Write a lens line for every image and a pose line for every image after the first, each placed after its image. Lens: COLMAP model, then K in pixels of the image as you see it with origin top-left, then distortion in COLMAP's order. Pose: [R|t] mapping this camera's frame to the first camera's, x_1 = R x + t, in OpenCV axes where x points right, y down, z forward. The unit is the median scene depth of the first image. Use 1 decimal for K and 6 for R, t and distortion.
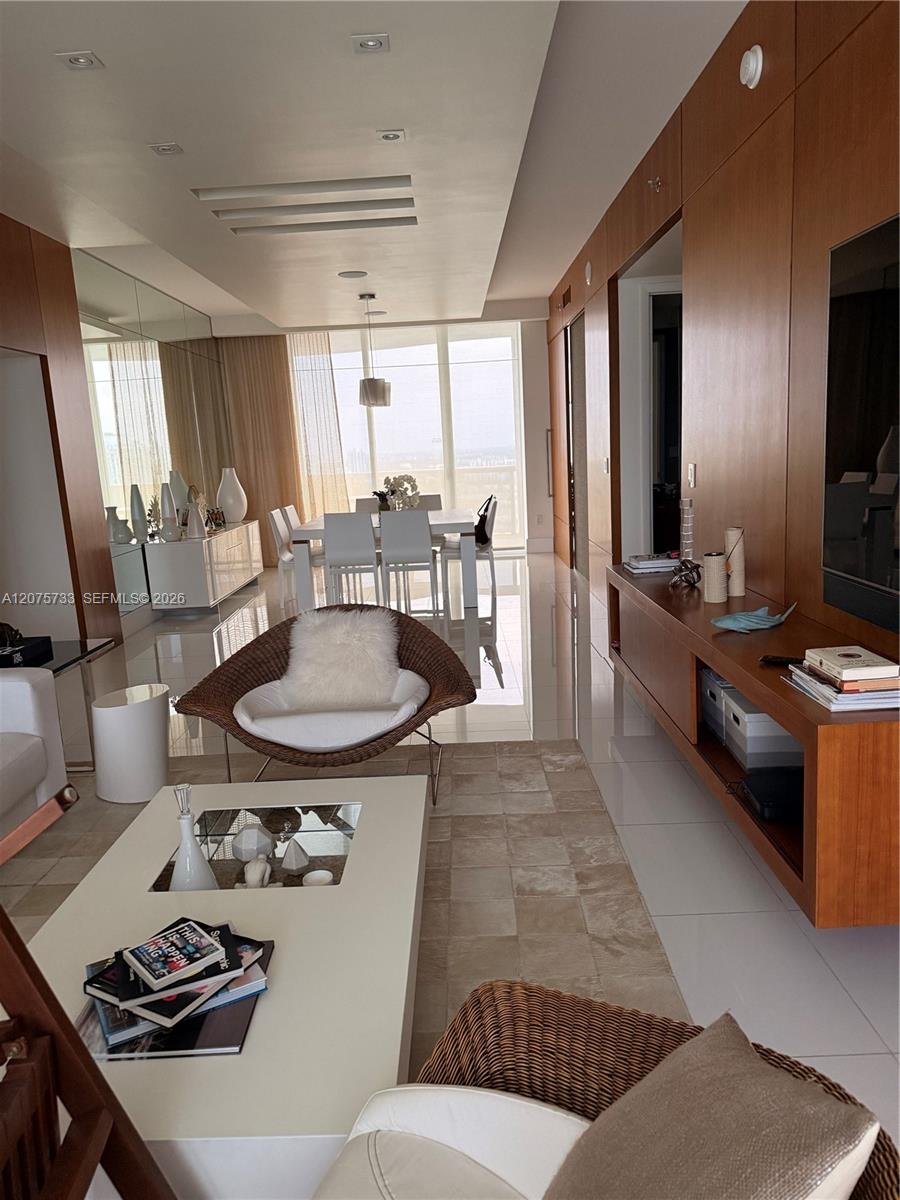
lens RADIAL K [[830.7, 0, 449.4], [0, 830.7, 609.1], [0, 0, 1]] dist [0.137426, -0.247217]
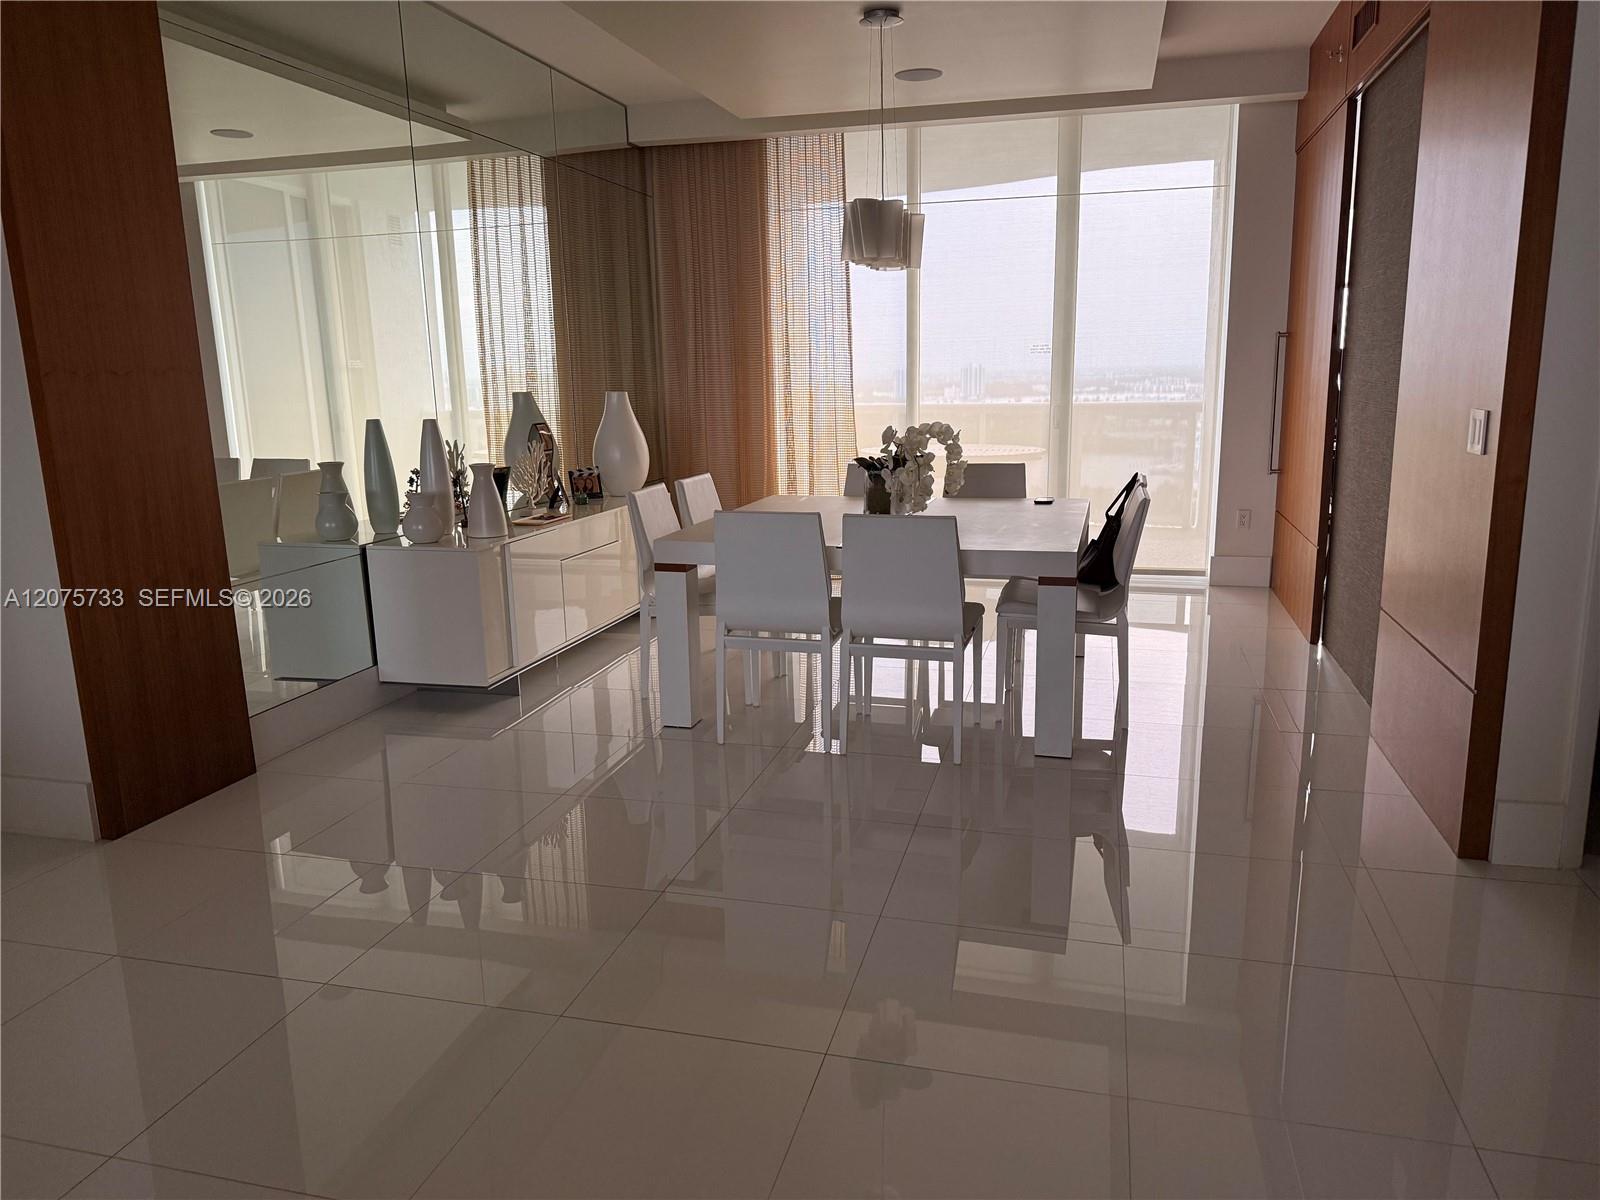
lens RADIAL K [[1107.5, 0, 800.0], [0, 1107.5, 600.0], [0, 0, 1]] dist [0.137426, -0.247217]
pose [[0.965795, 0.086487, -0.244461, 0.027363], [-0.081646, 0.996213, 0.029885, -0.070269], [0.246120, -0.008904, 0.969199, 0.363007]]
